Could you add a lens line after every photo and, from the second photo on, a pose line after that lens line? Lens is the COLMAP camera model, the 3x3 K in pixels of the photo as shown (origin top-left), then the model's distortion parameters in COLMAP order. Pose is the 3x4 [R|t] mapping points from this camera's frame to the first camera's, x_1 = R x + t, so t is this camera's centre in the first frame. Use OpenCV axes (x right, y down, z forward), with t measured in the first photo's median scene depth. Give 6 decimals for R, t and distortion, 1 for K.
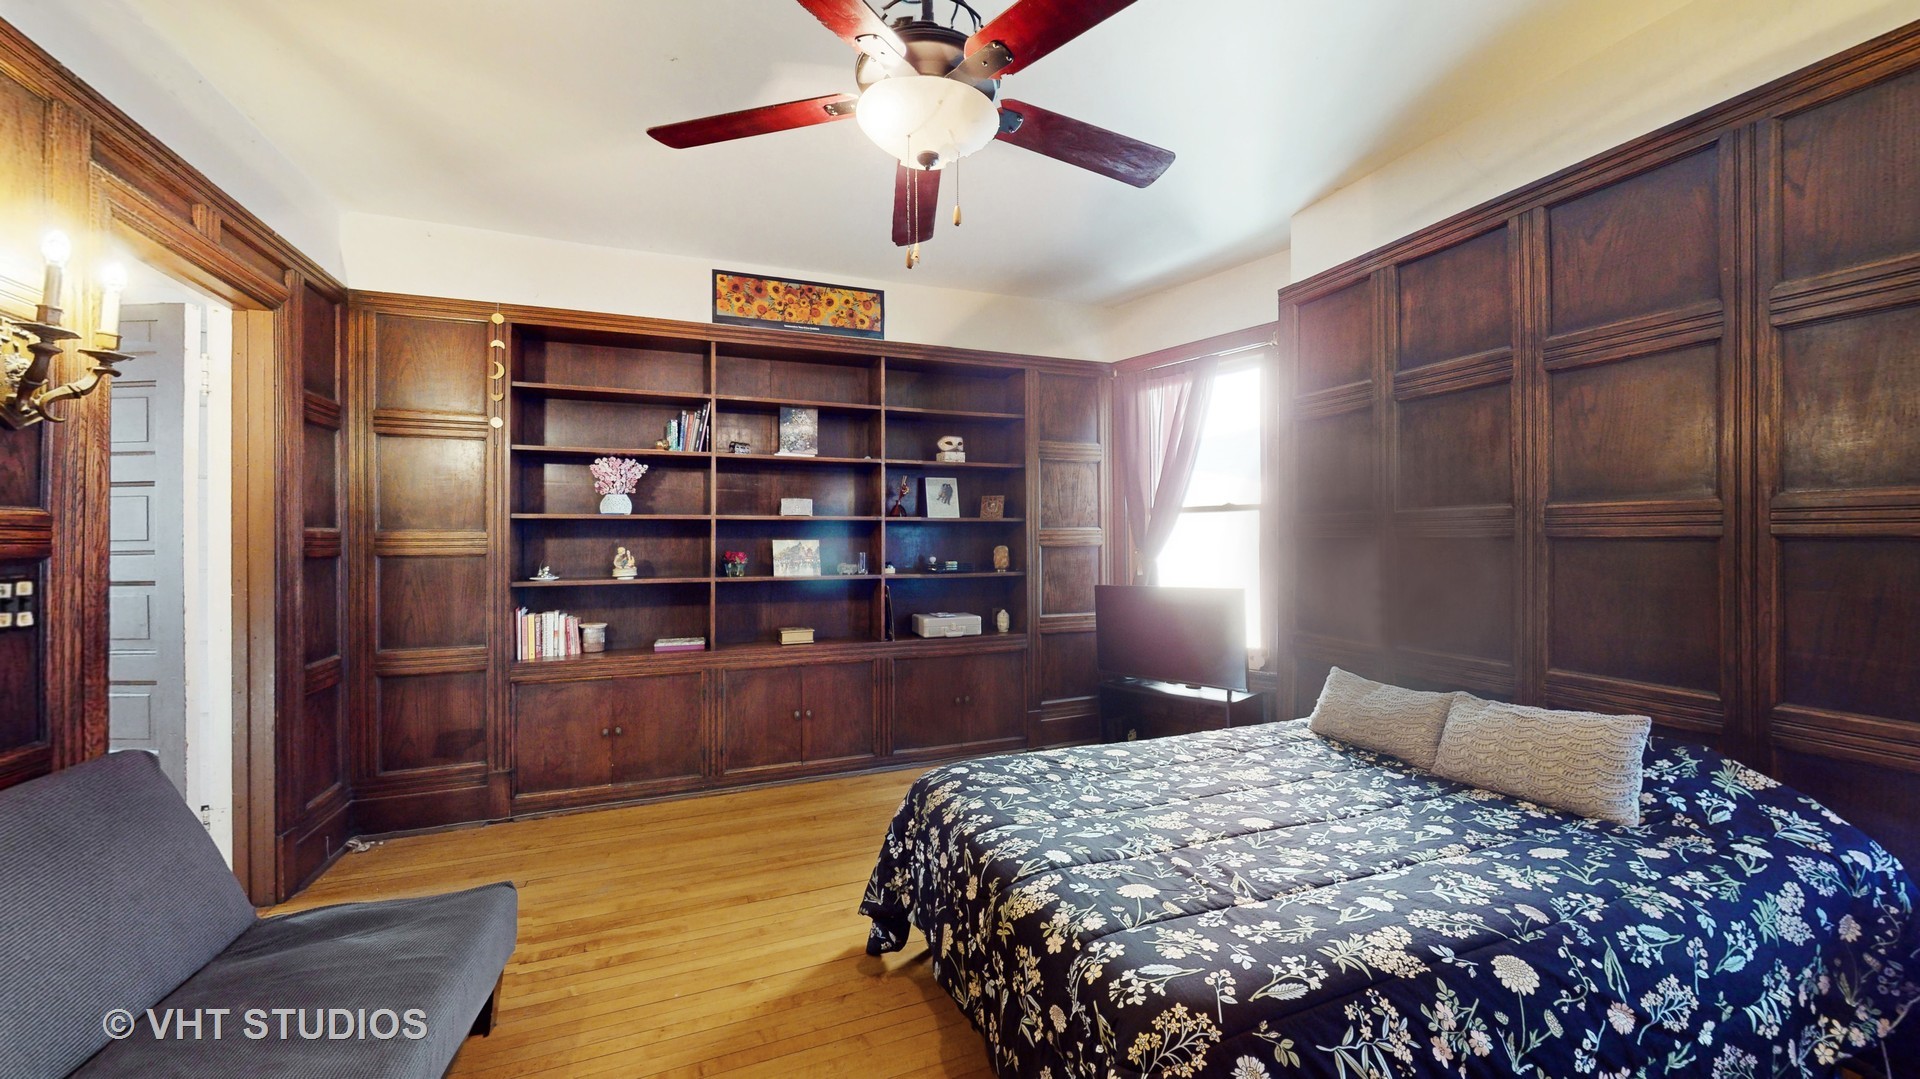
lens RADIAL K [[699.8, 0, 968.0], [0, 699.8, 537.2], [0, 0, 1]] dist [0.000352, -0.000202]
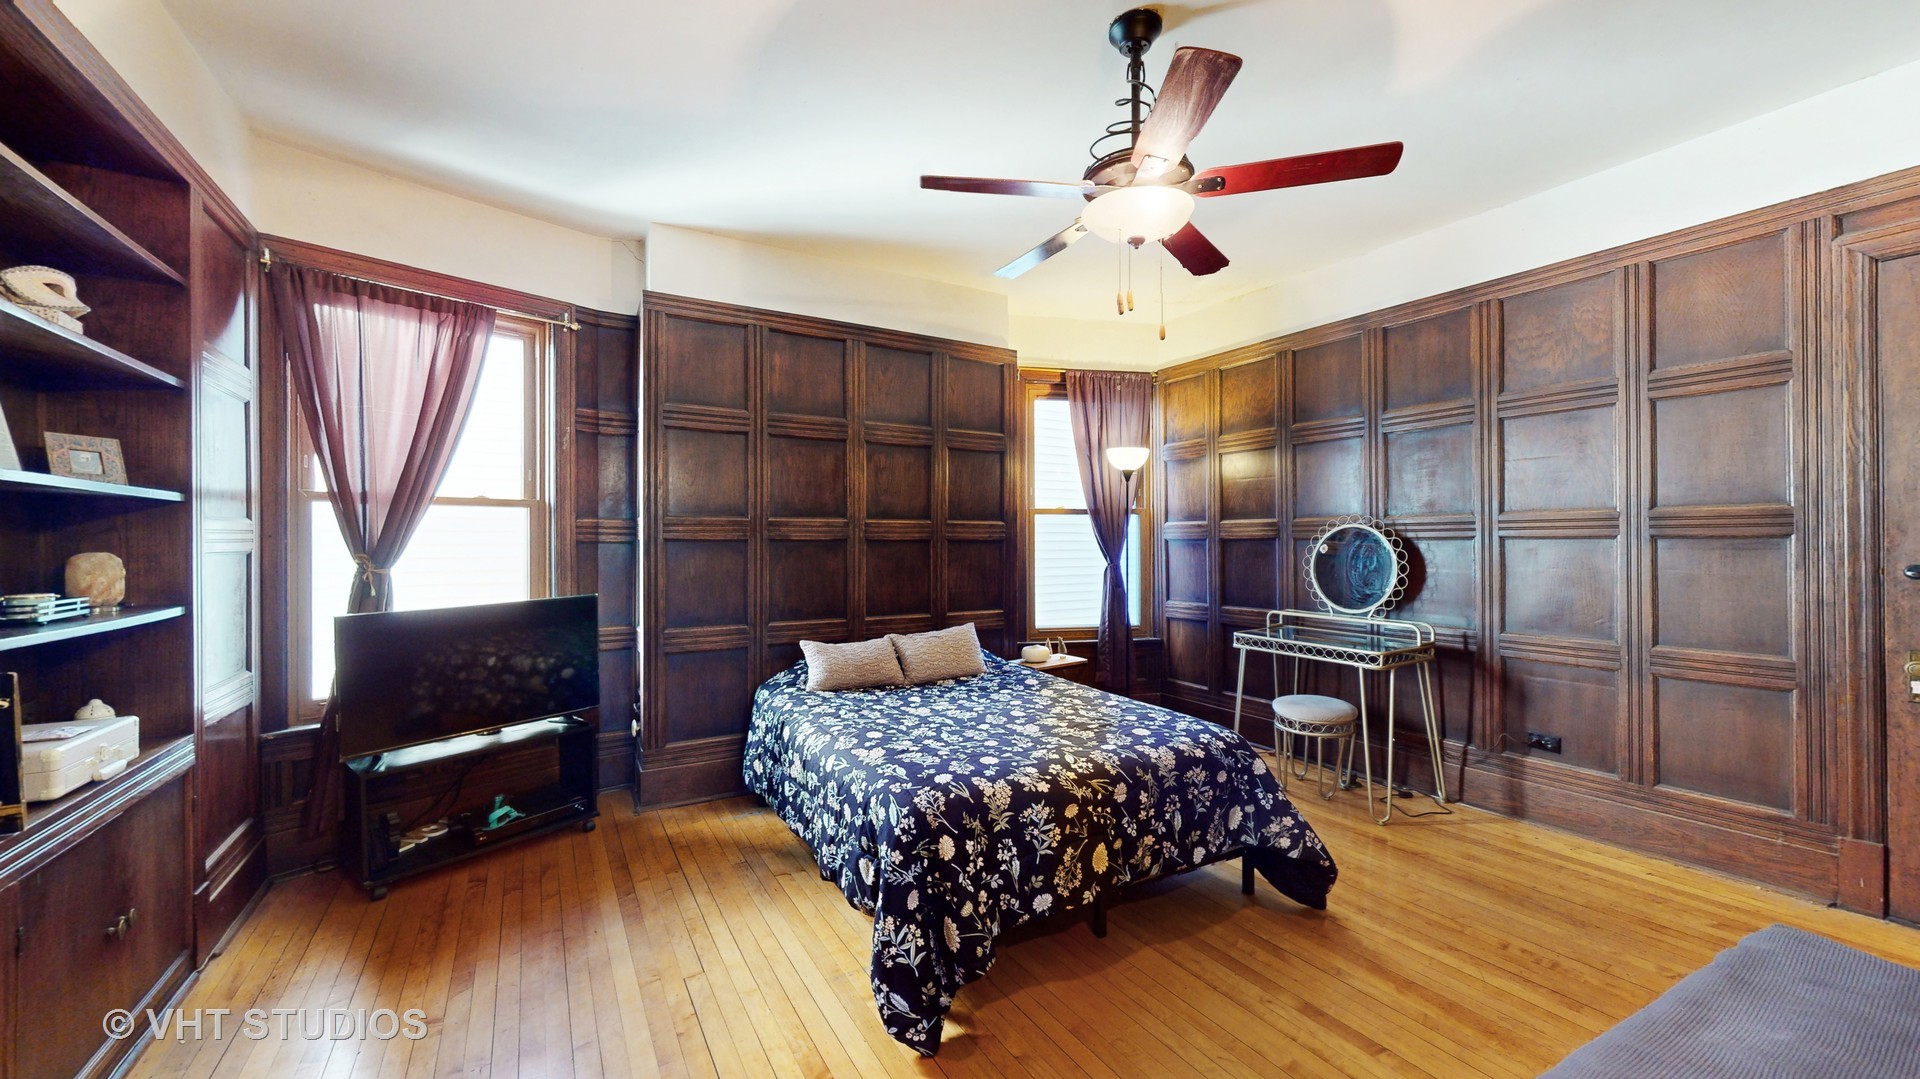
lens RADIAL K [[699.8, 0, 968.0], [0, 699.8, 537.2], [0, 0, 1]] dist [0.000352, -0.000202]
pose [[-0.138452, 0.015686, 0.990245, -0.911902], [0.004785, 0.999873, -0.015170, 0.021829], [-0.990358, 0.002638, -0.138509, 1.045265]]
